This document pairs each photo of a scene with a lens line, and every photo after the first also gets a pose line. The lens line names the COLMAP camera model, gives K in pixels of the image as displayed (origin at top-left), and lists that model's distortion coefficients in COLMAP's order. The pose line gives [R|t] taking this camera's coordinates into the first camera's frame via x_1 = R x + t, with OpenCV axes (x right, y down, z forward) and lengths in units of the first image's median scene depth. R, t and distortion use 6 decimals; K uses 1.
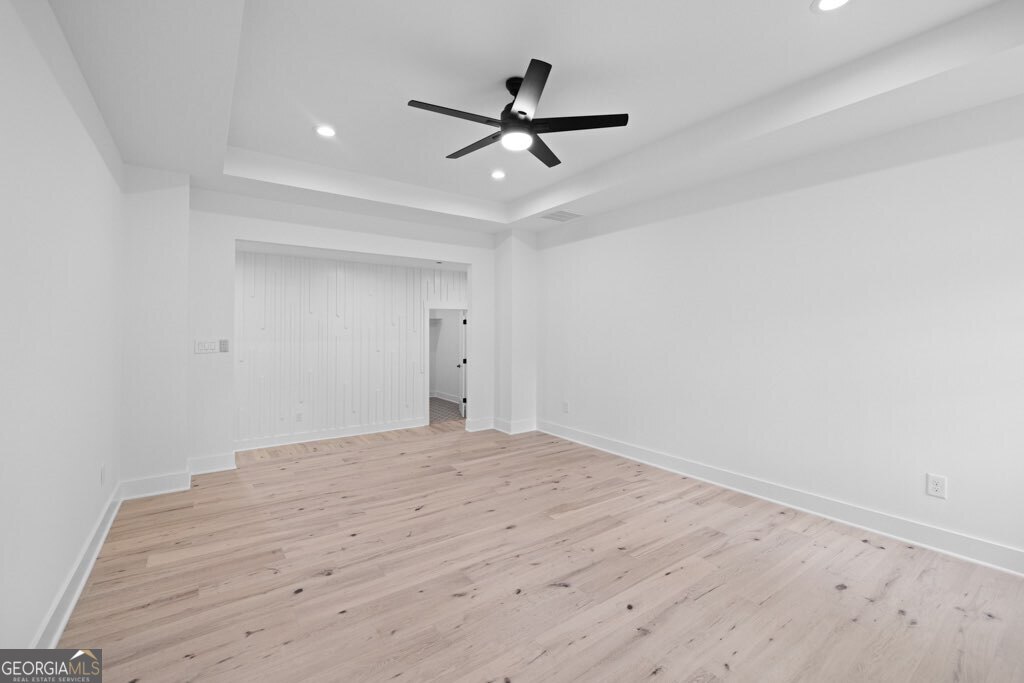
lens RADIAL K [[434.9, 0, 510.9], [0, 434.9, 330.6], [0, 0, 1]] dist [0.000098, 0.000519]
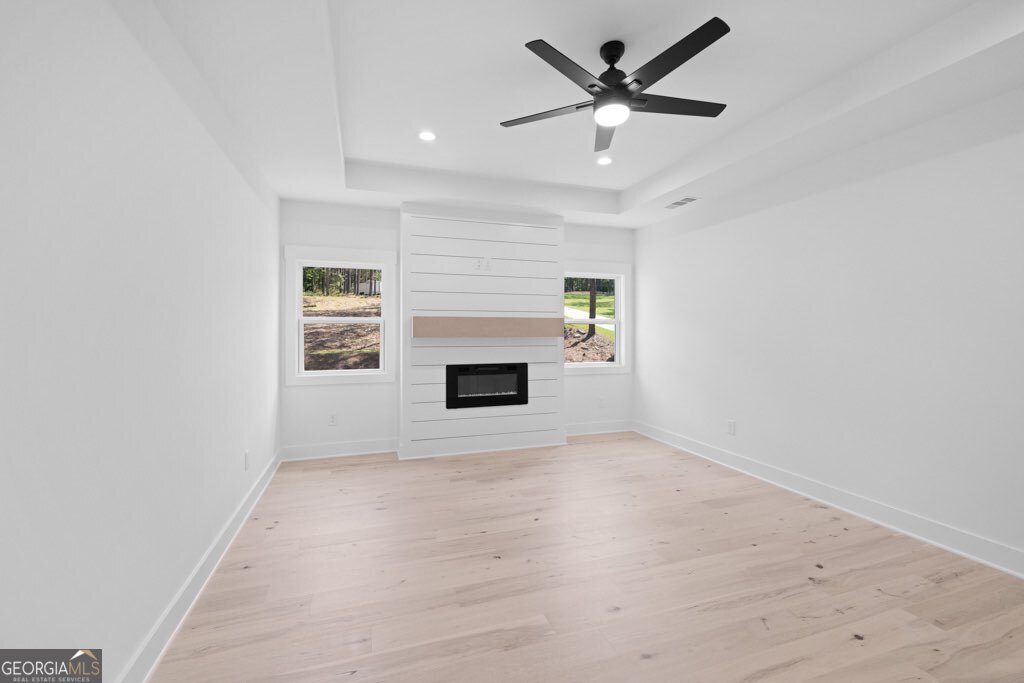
lens RADIAL K [[434.9, 0, 510.9], [0, 434.9, 330.6], [0, 0, 1]] dist [0.000098, 0.000519]
pose [[-0.959088, -0.003400, 0.283086, -0.039225], [-0.002096, 0.999986, 0.004909, -0.000325], [-0.283099, 0.004115, -0.959082, 1.790904]]
